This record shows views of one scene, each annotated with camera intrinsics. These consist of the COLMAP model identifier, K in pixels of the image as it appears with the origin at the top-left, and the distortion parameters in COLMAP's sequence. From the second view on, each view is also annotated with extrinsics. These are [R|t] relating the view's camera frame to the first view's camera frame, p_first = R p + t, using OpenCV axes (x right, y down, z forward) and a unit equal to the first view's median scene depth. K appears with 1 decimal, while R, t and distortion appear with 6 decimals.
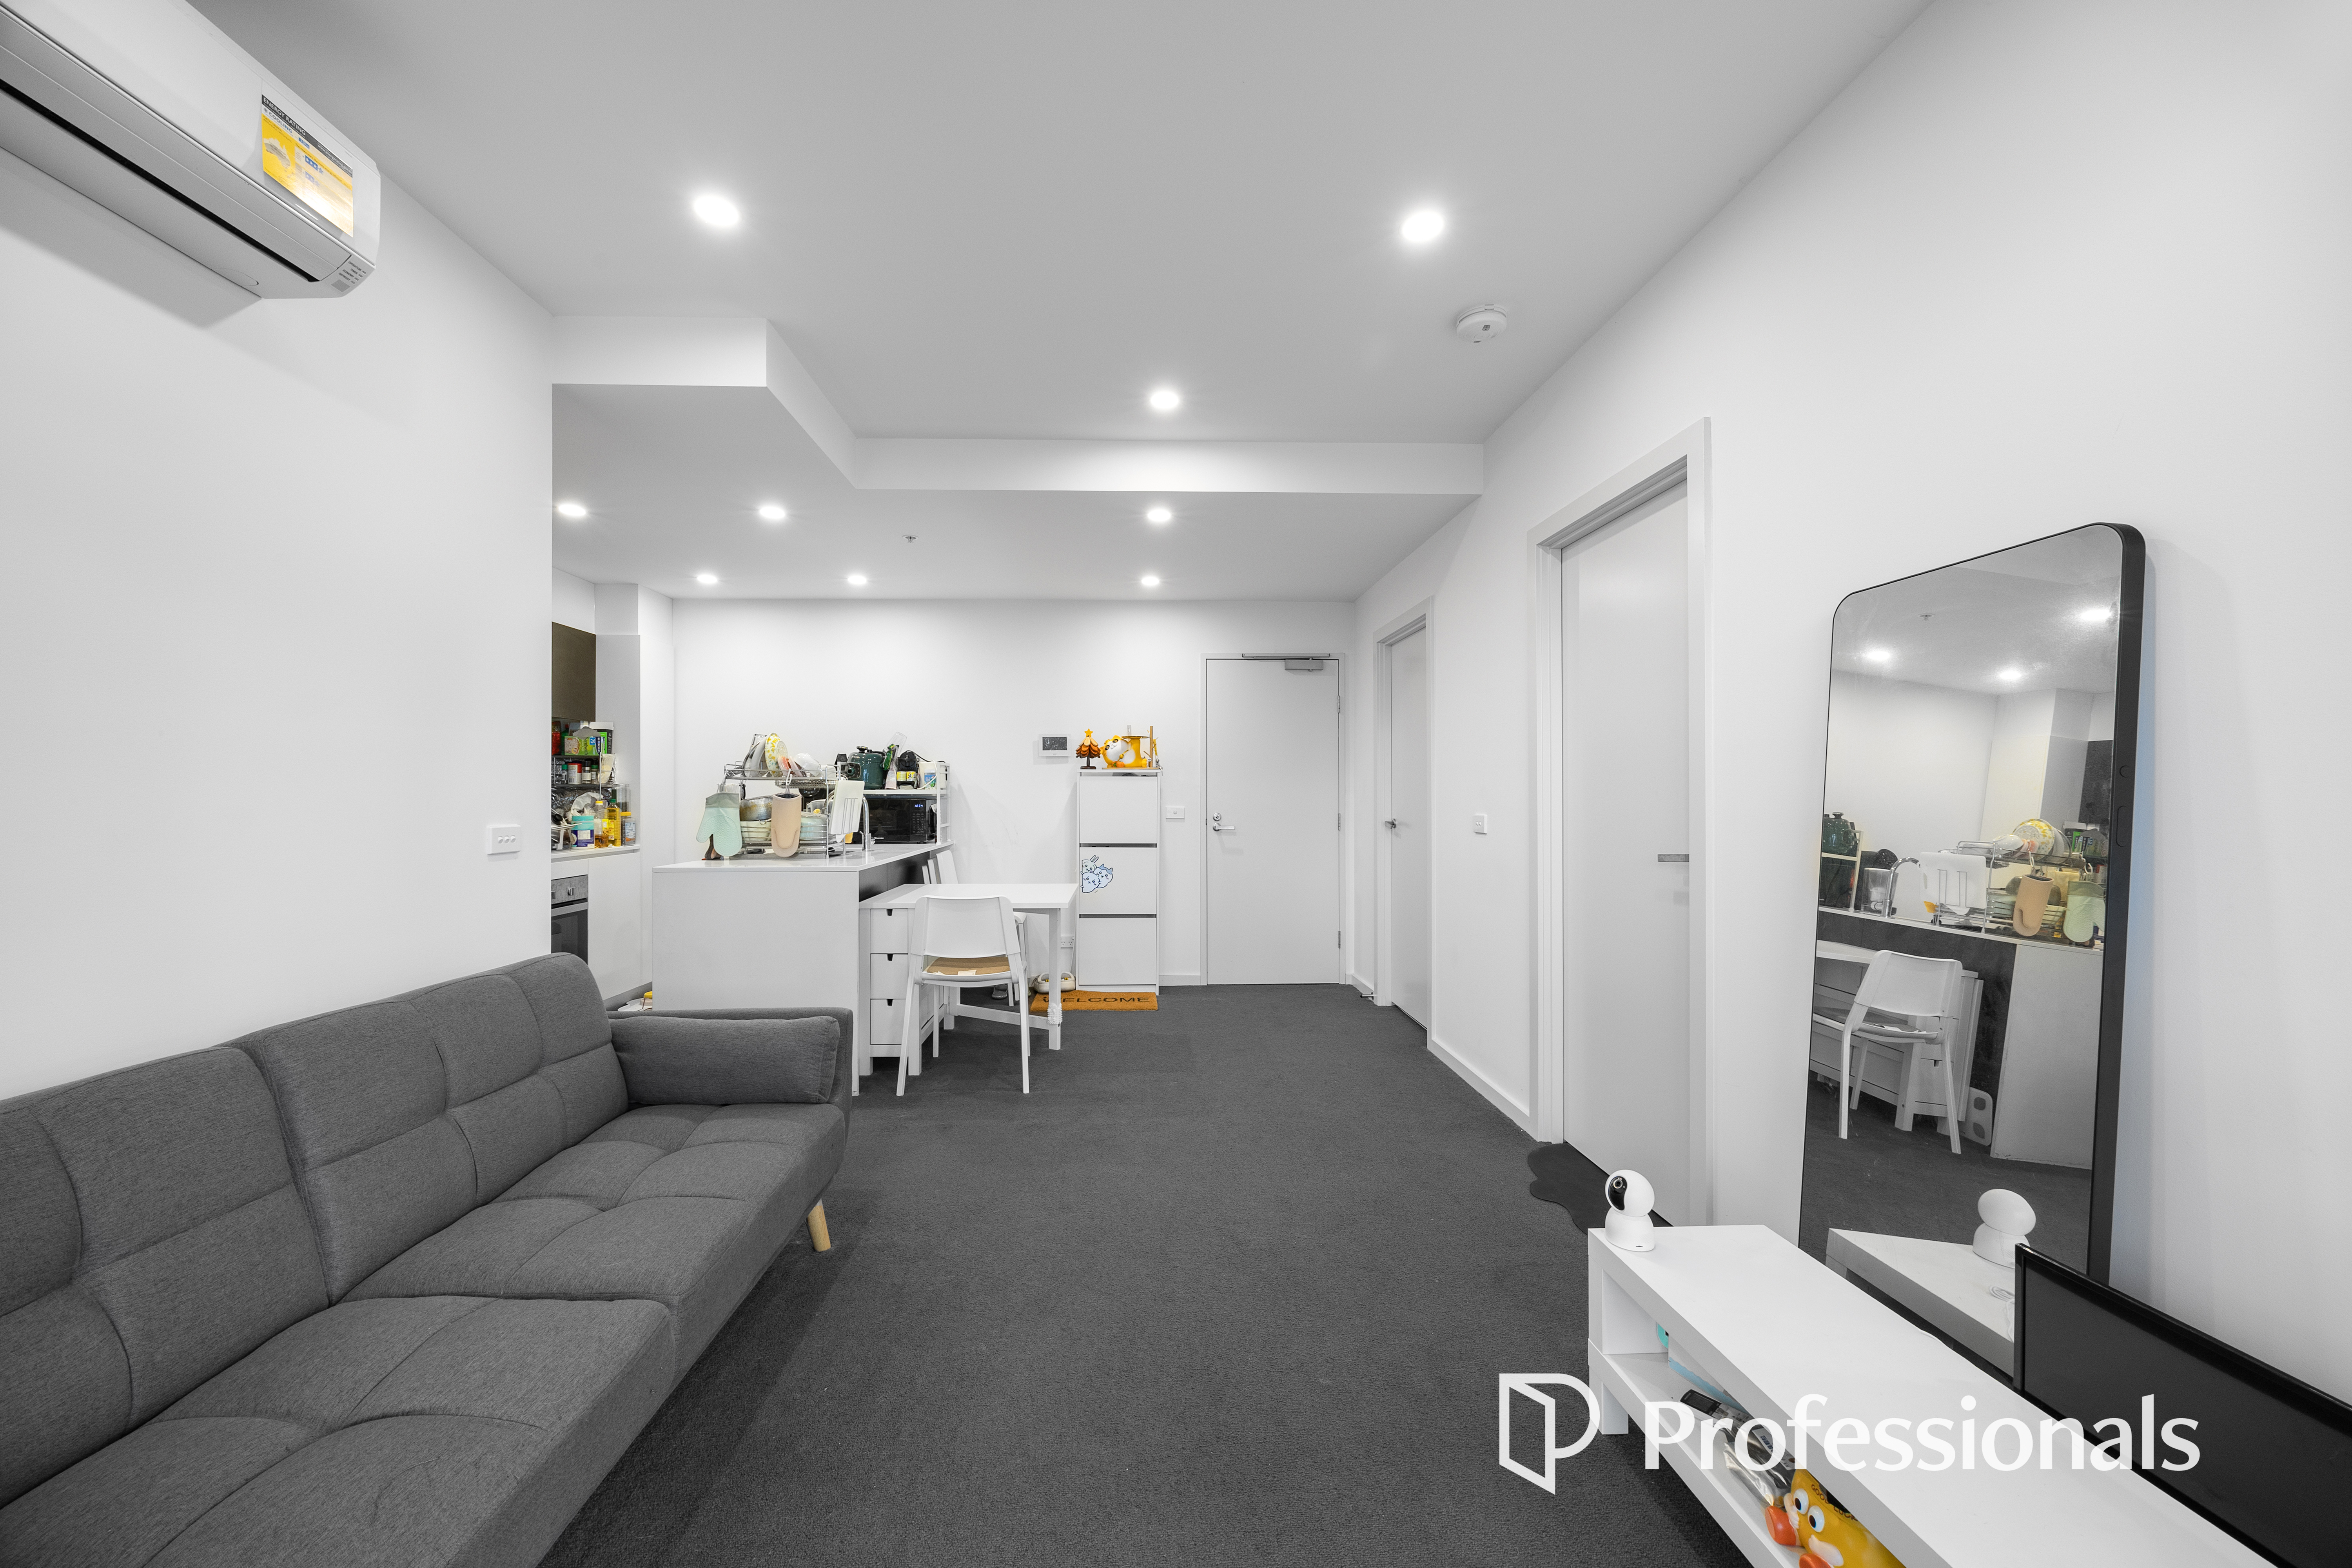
lens RADIAL K [[898.9, 0, 1169.9], [0, 898.9, 792.8], [0, 0, 1]] dist [-0.001596, -0.000192]
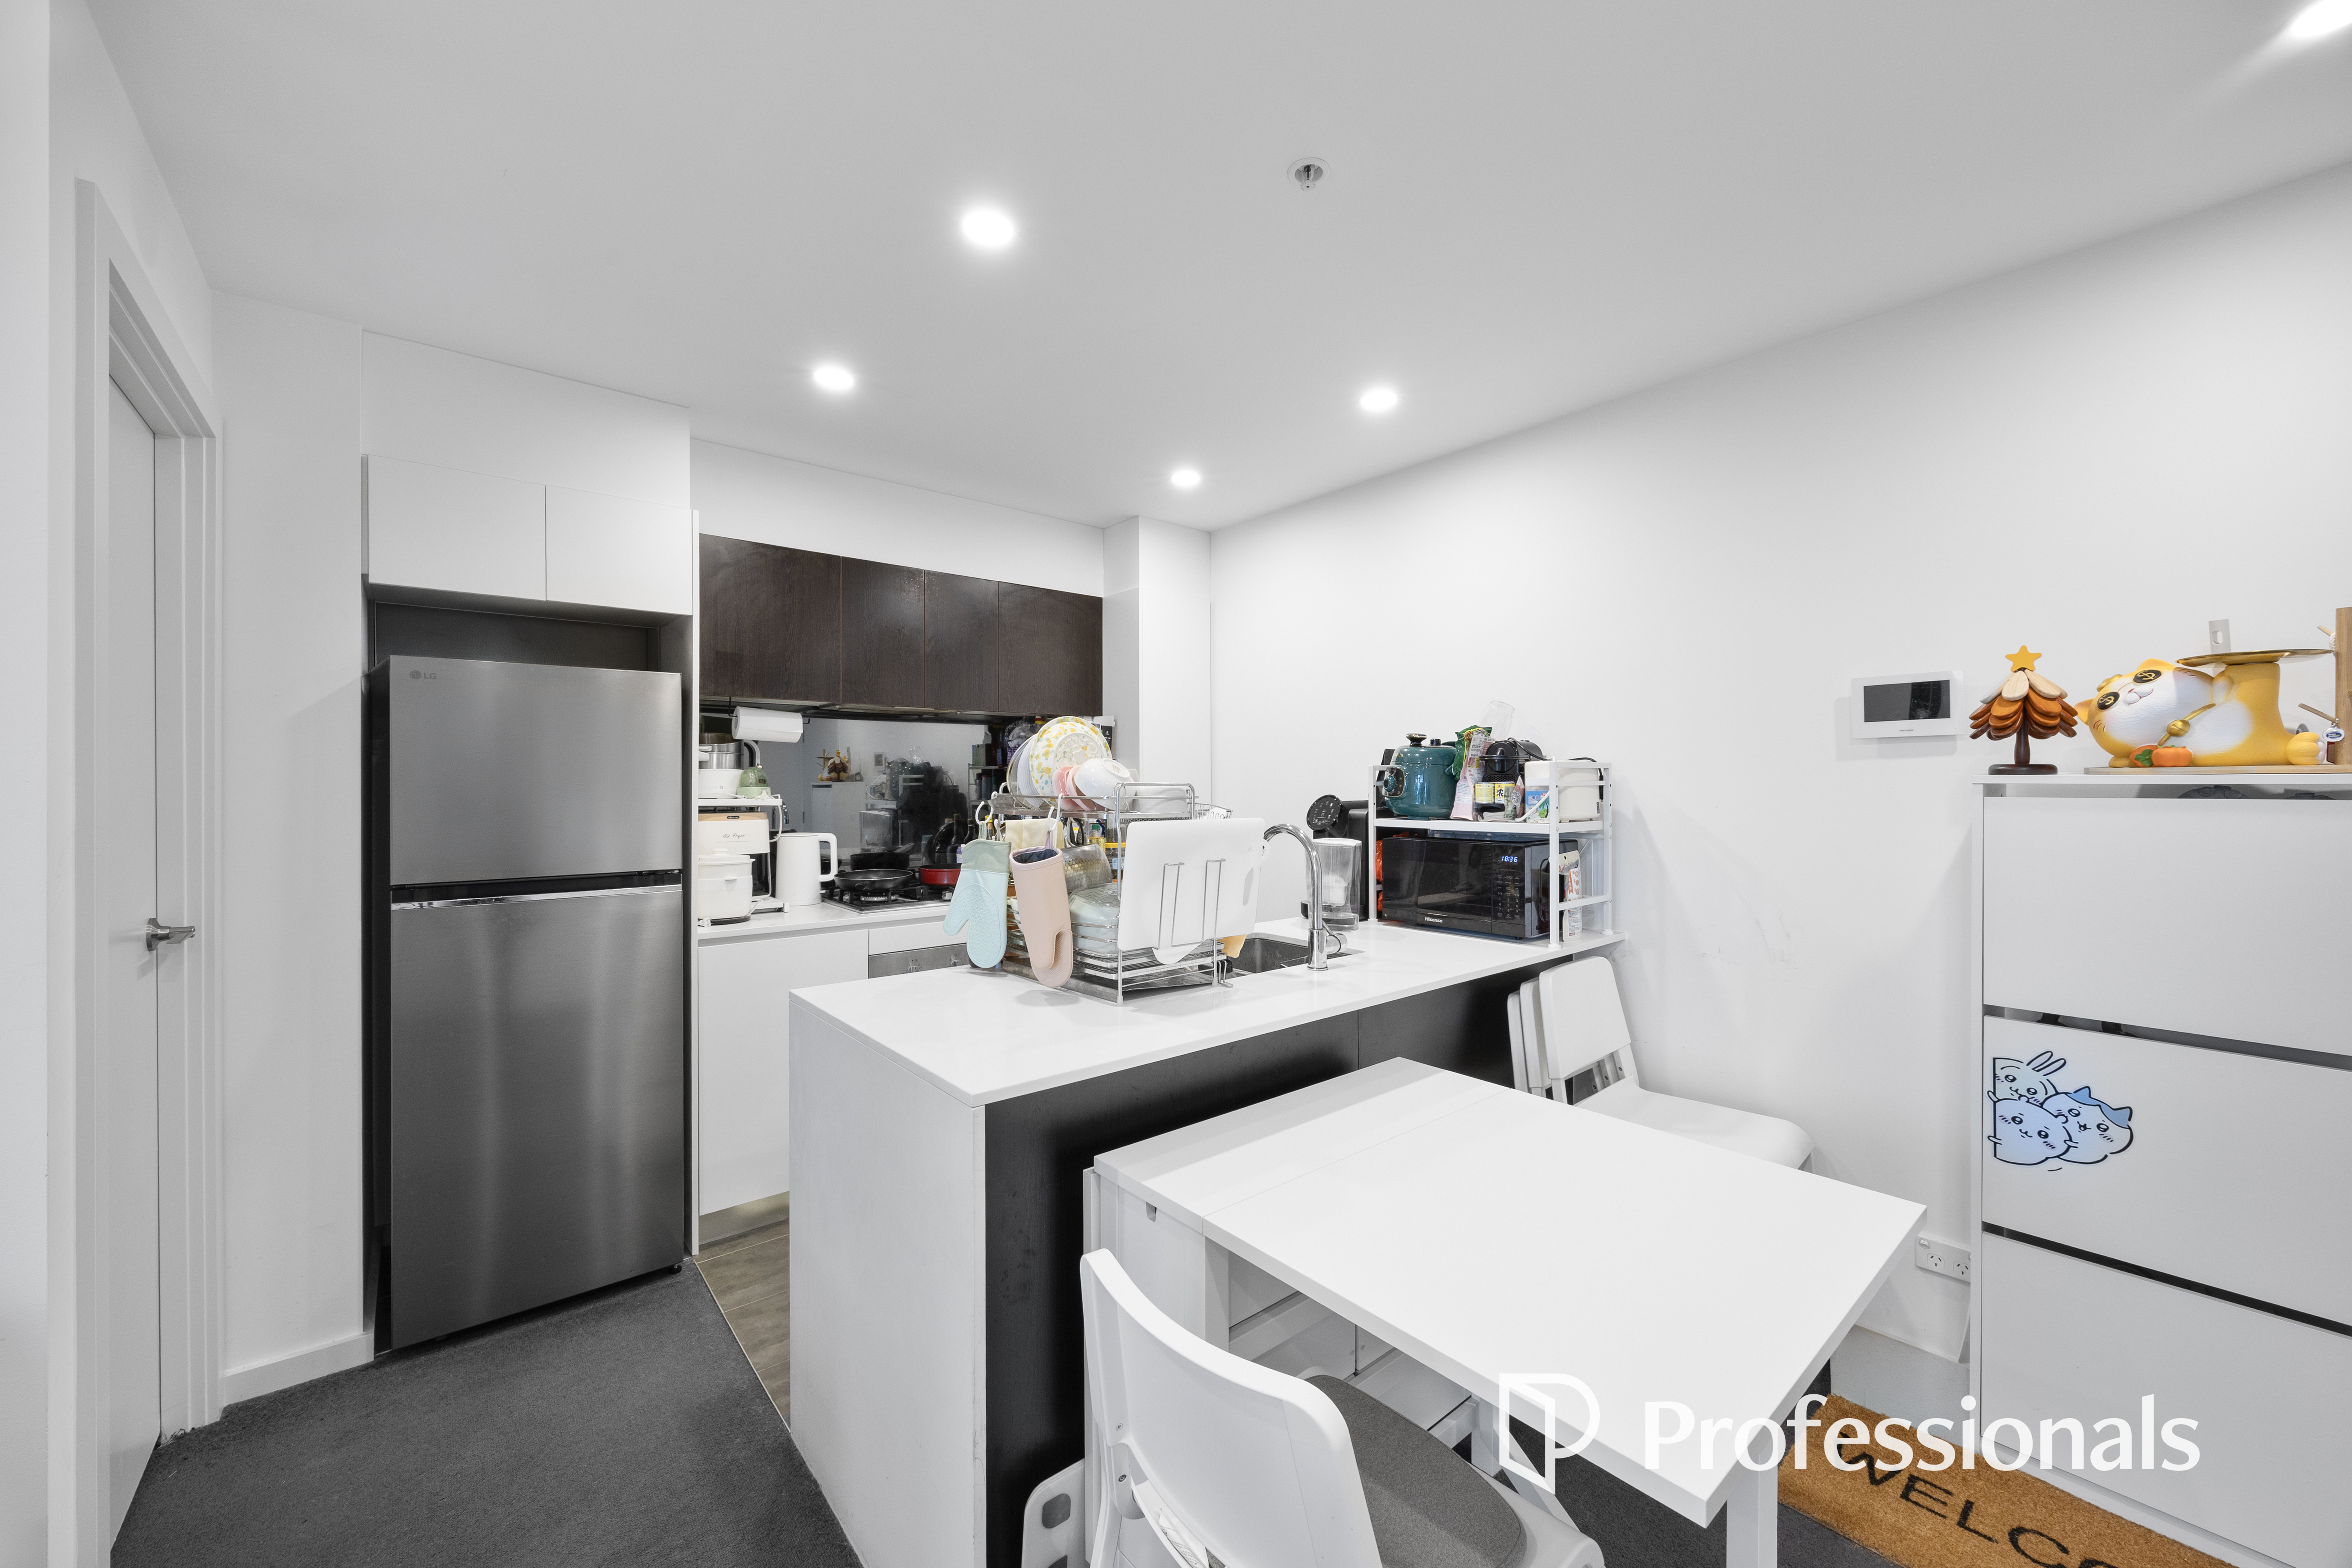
lens RADIAL K [[898.9, 0, 1166.1], [0, 898.9, 782.5], [0, 0, 1]] dist [-0.001596, -0.000192]
pose [[0.604256, -0.000686, -0.796790, -0.021104], [0.001801, 0.999998, 0.000505, -0.024062], [0.796788, -0.001740, 0.604256, 0.571466]]
